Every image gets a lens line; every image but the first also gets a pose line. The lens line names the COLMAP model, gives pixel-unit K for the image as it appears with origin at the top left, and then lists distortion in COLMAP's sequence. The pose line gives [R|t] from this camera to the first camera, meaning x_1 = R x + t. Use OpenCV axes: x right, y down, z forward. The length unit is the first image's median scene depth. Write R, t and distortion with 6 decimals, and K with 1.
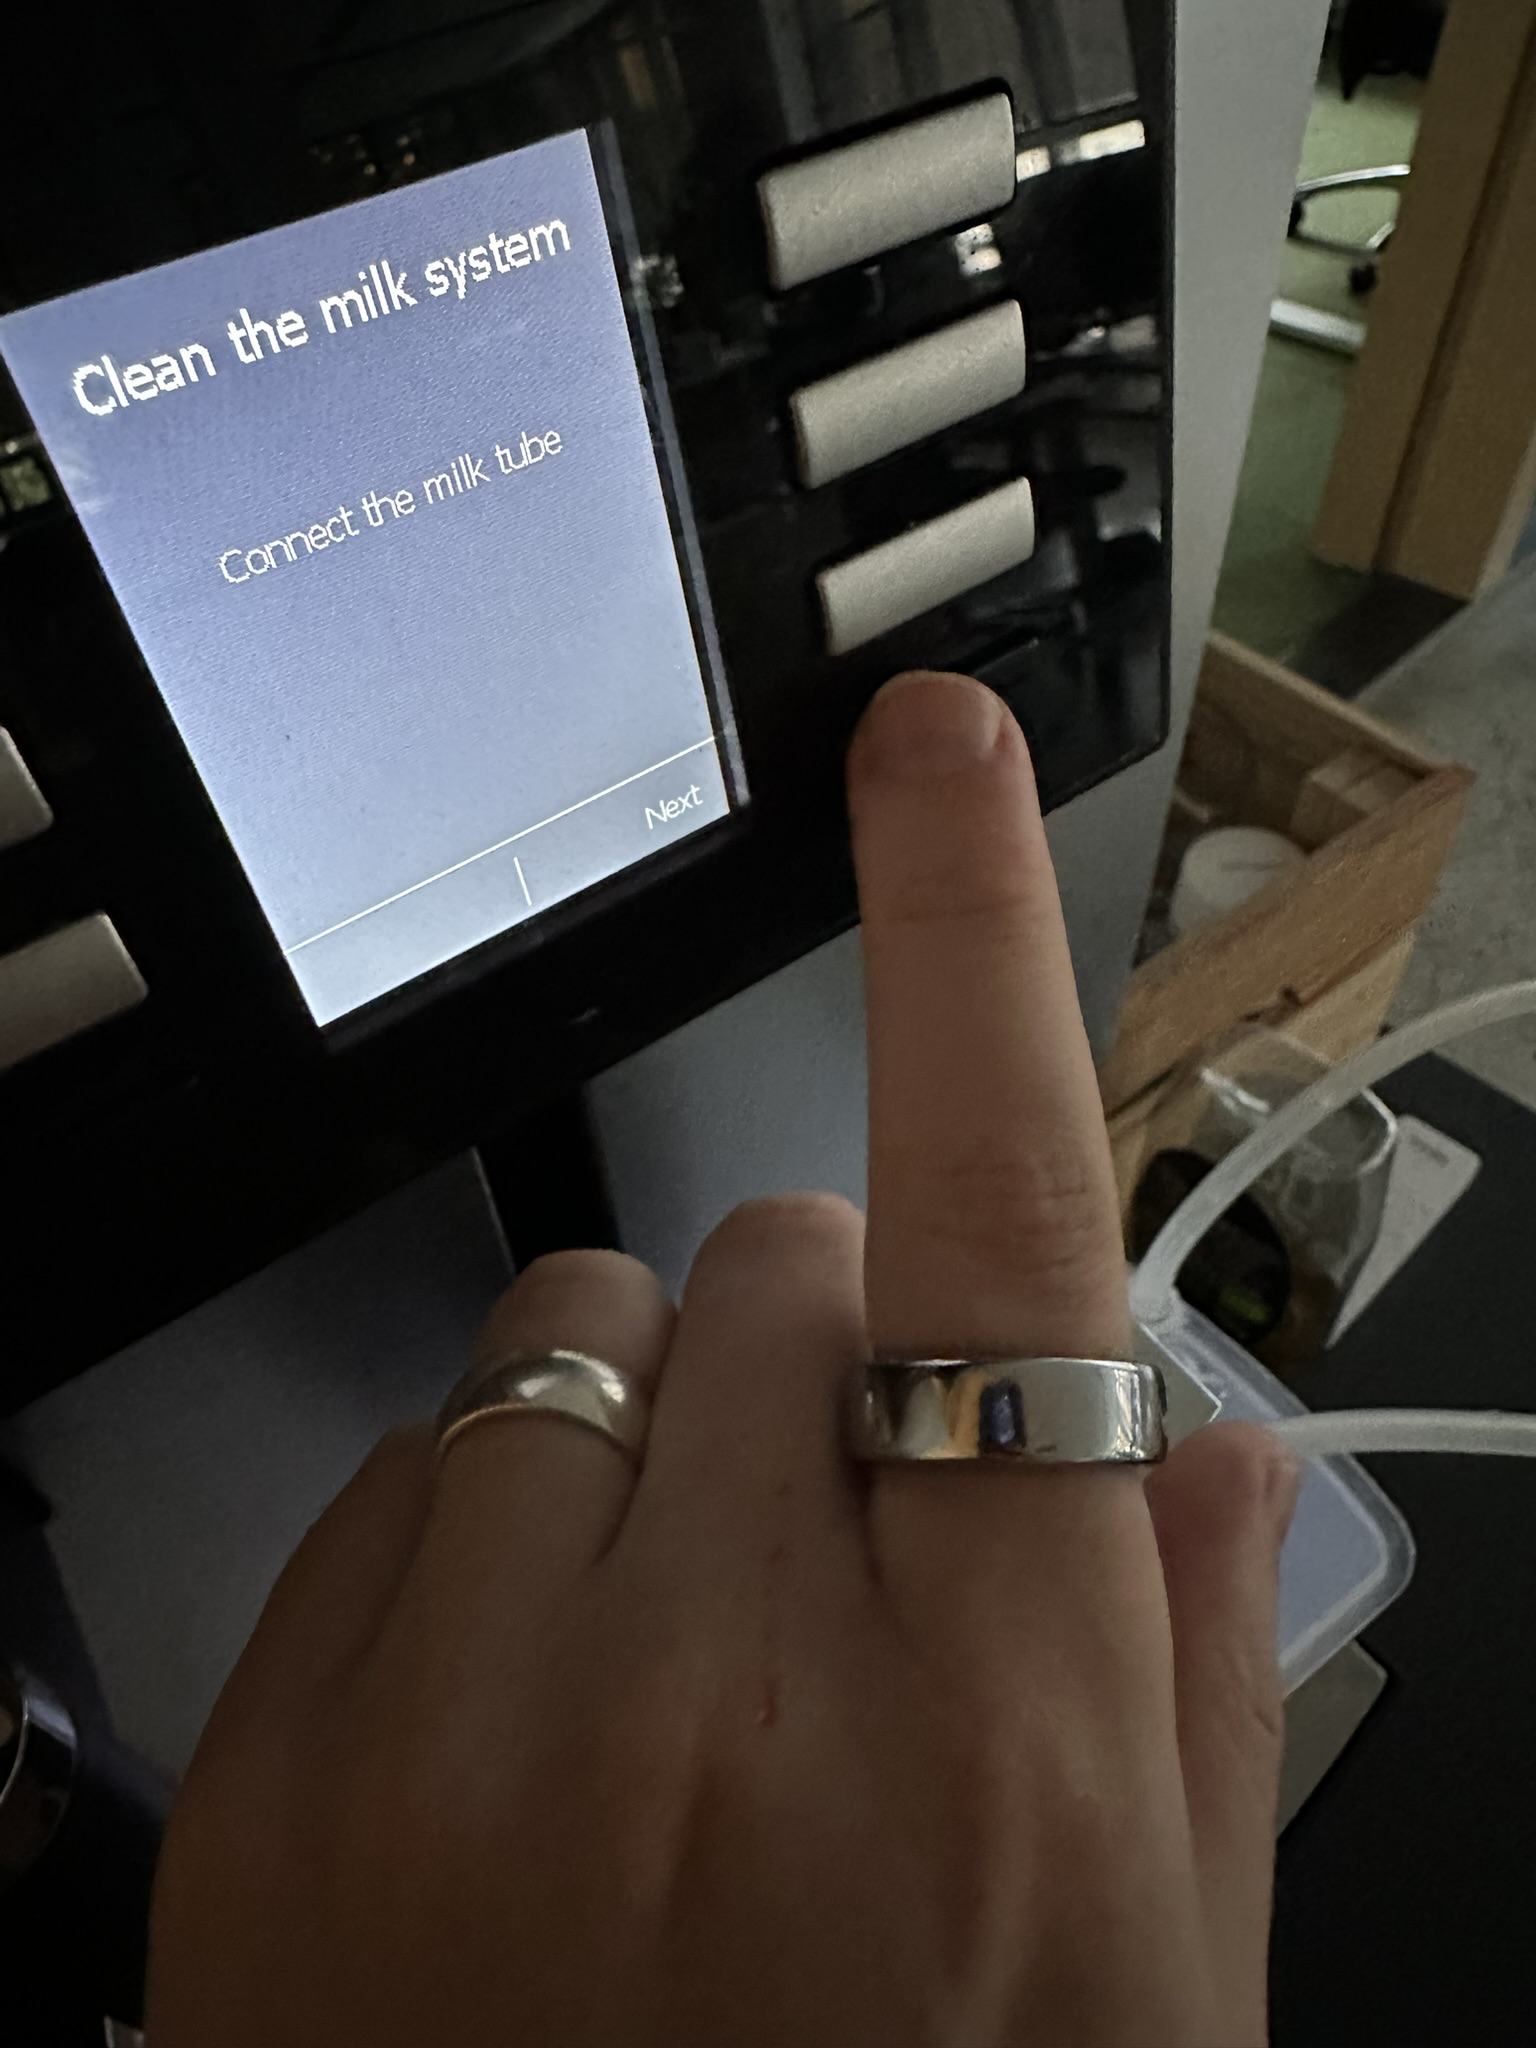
lens RADIAL K [[1467.1, 0, 696.2], [0, 1467.1, 971.8], [0, 0, 1]] dist [-0.005868, -0.001590]
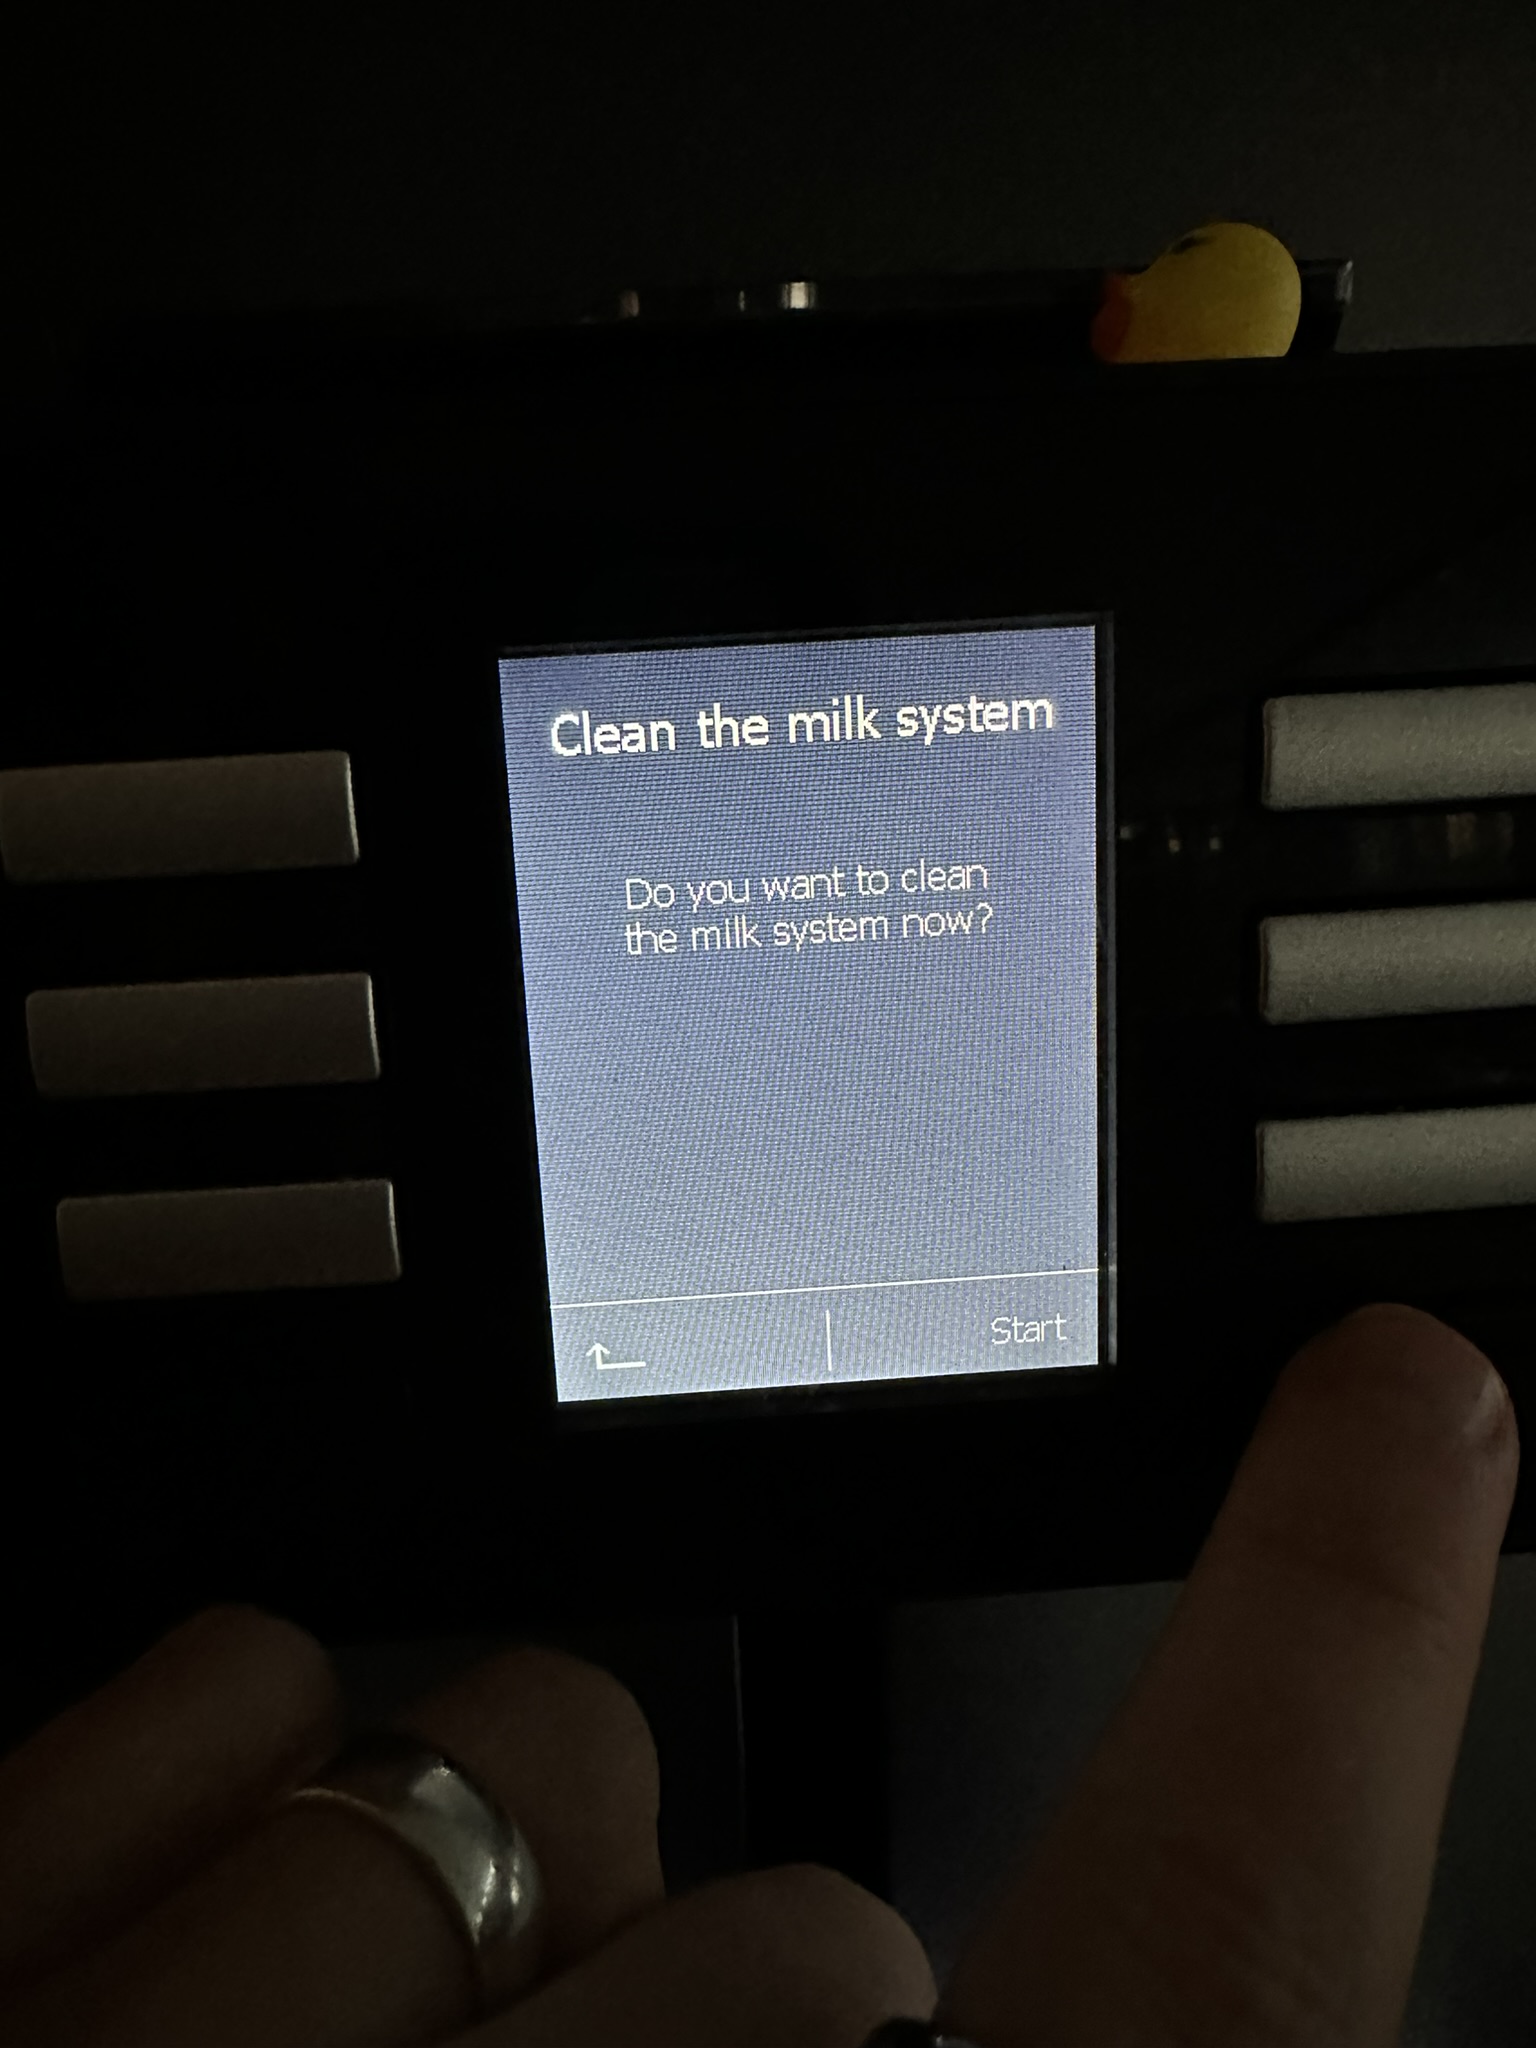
lens RADIAL K [[1467.1, 0, 696.2], [0, 1467.1, 971.8], [0, 0, 1]] dist [-0.005868, -0.001590]
pose [[0.849569, 0.238328, -0.470565, 0.230787], [-0.403578, 0.868120, -0.288951, 0.044961], [0.339642, 0.435394, 0.833712, 0.154720]]
